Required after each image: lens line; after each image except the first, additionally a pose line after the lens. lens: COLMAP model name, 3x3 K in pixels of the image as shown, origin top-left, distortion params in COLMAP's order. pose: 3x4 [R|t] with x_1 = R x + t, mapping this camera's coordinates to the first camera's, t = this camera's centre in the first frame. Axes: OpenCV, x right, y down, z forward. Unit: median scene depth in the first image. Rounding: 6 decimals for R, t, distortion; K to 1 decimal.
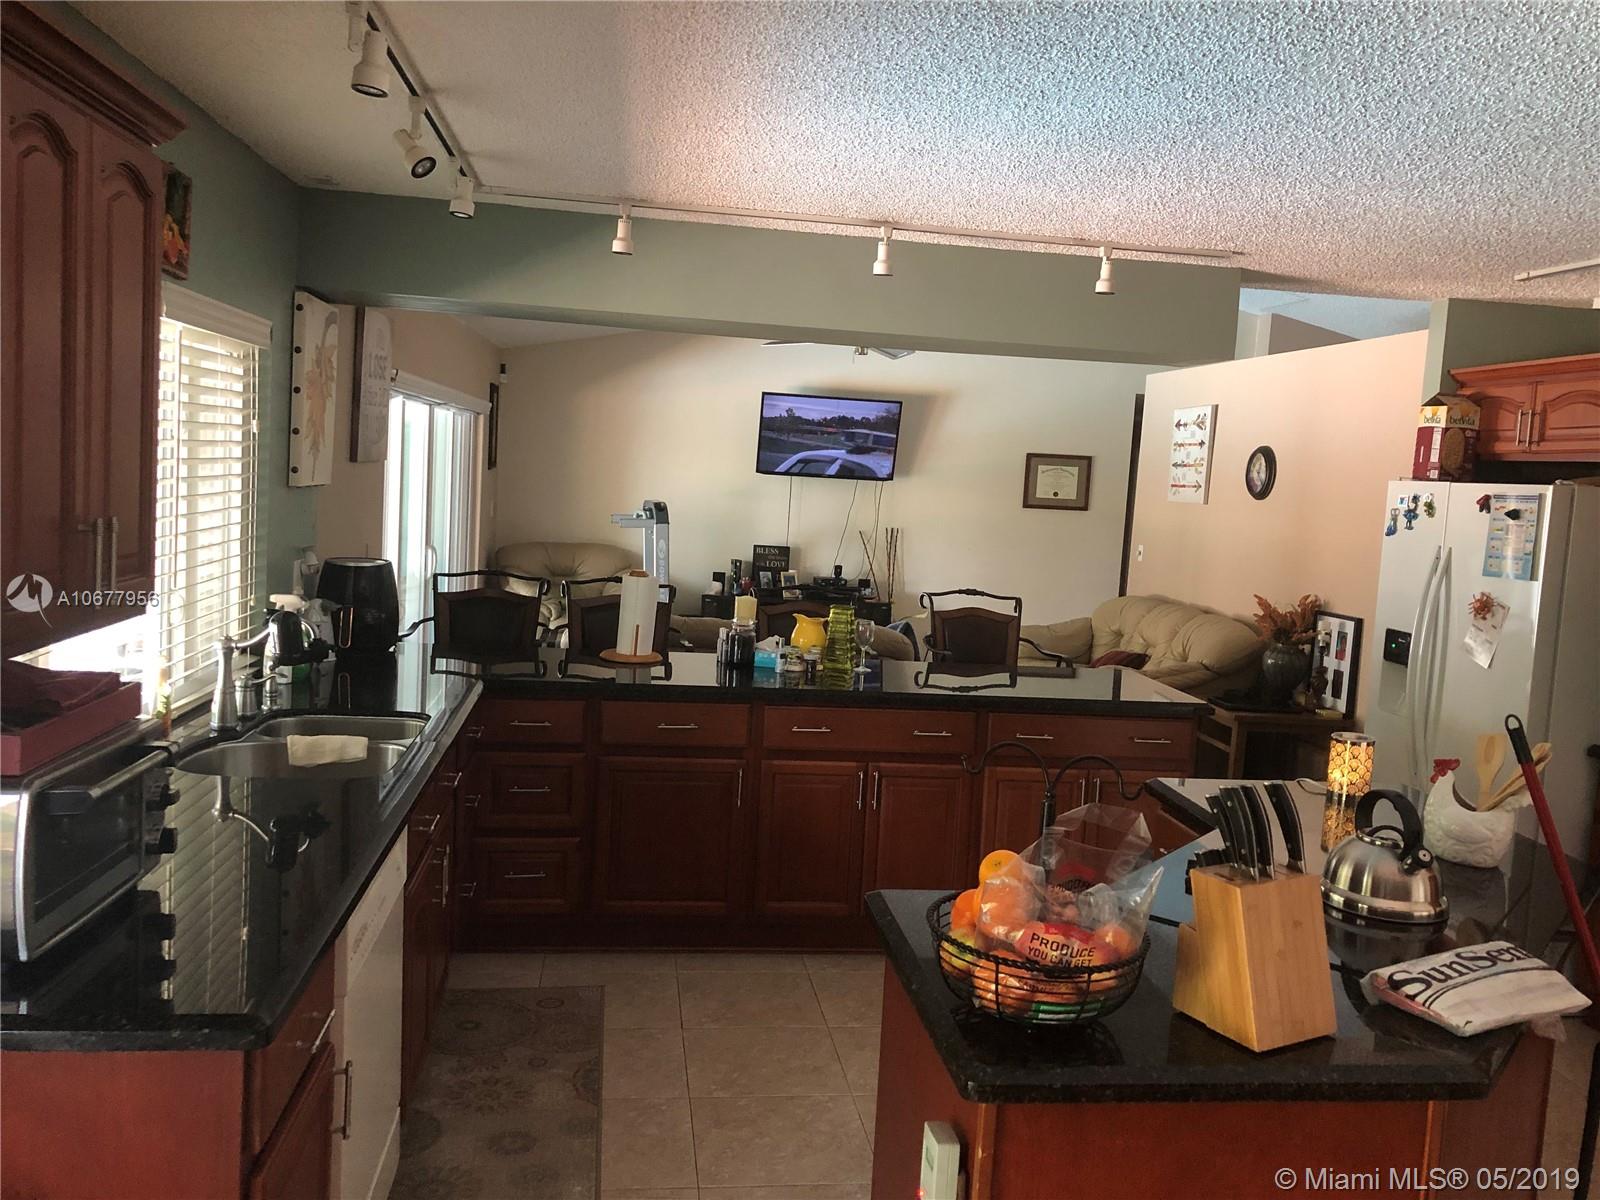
lens RADIAL K [[1315.6, 0, 801.7], [0, 1315.6, 604.5], [0, 0, 1]] dist [0.068787, -0.013485]
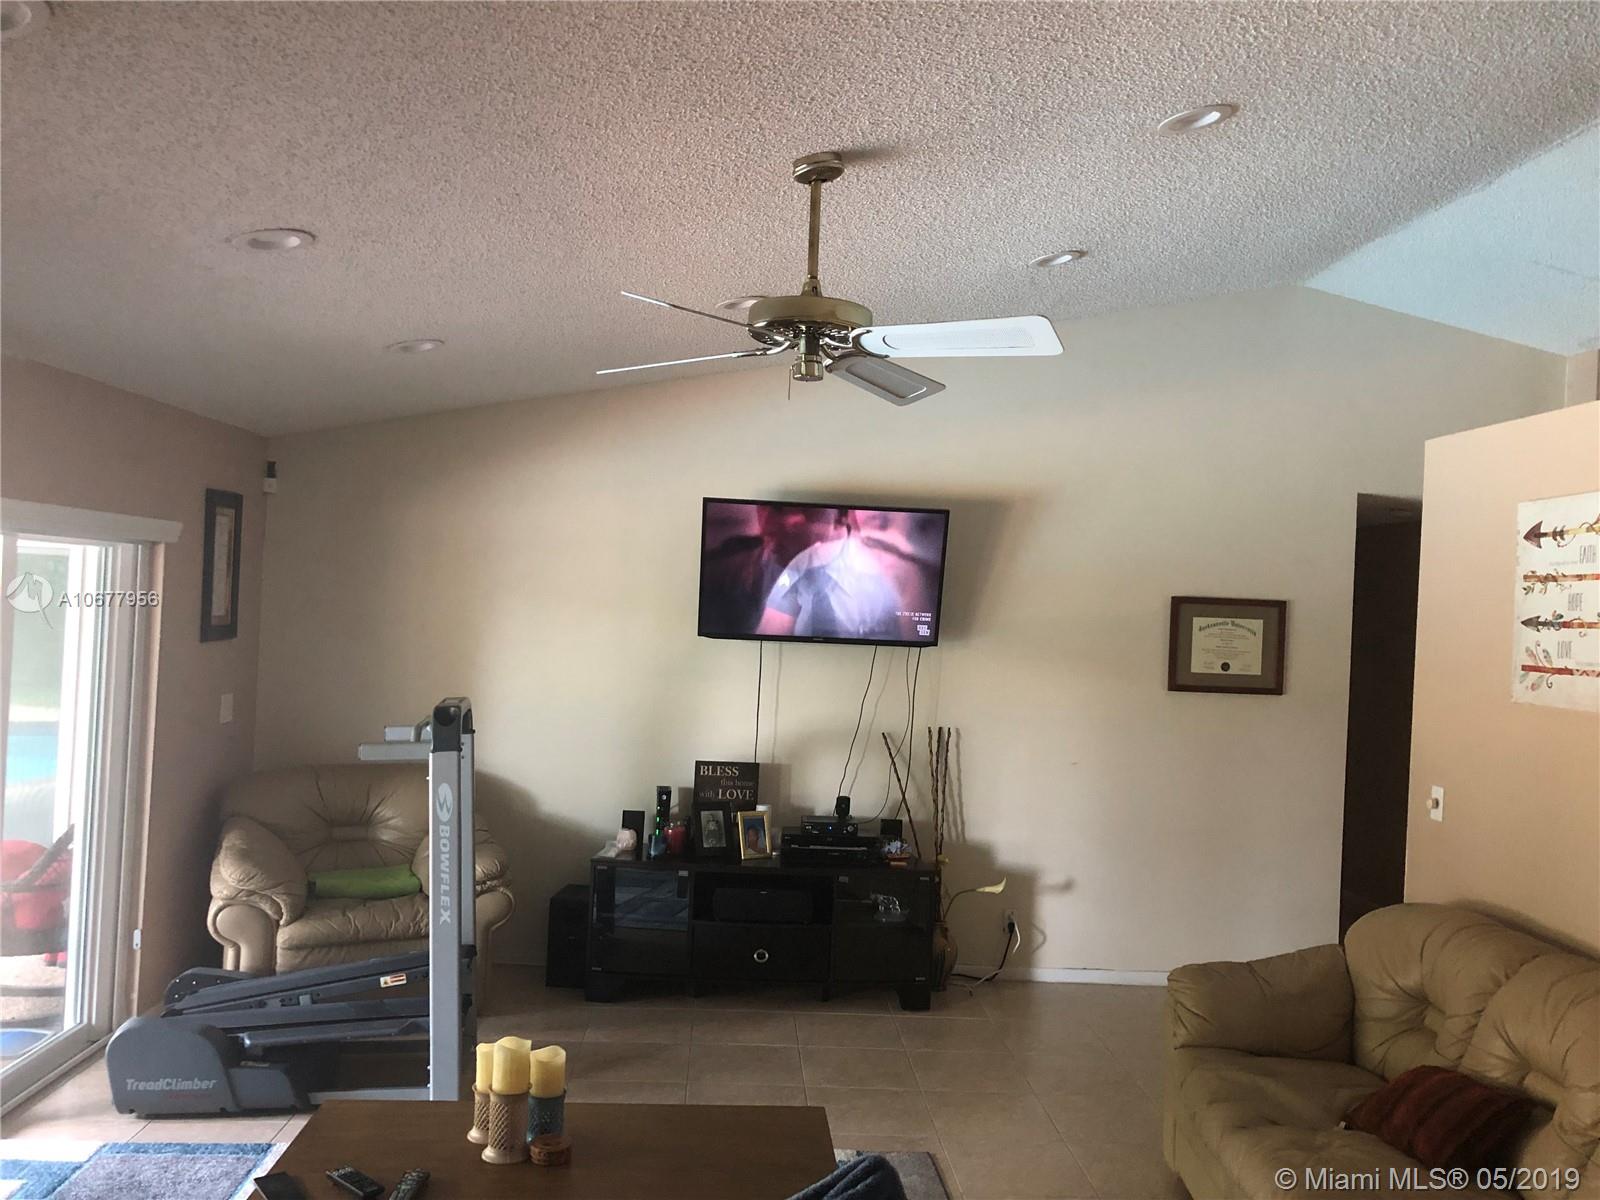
lens RADIAL K [[1315.6, 0, 795.3], [0, 1315.6, 591.2], [0, 0, 1]] dist [0.068787, -0.013485]
pose [[0.996094, -0.014689, -0.087066, 0.058221], [0.004404, 0.993102, -0.117169, -0.051369], [0.088187, 0.116328, 0.989288, 0.423320]]
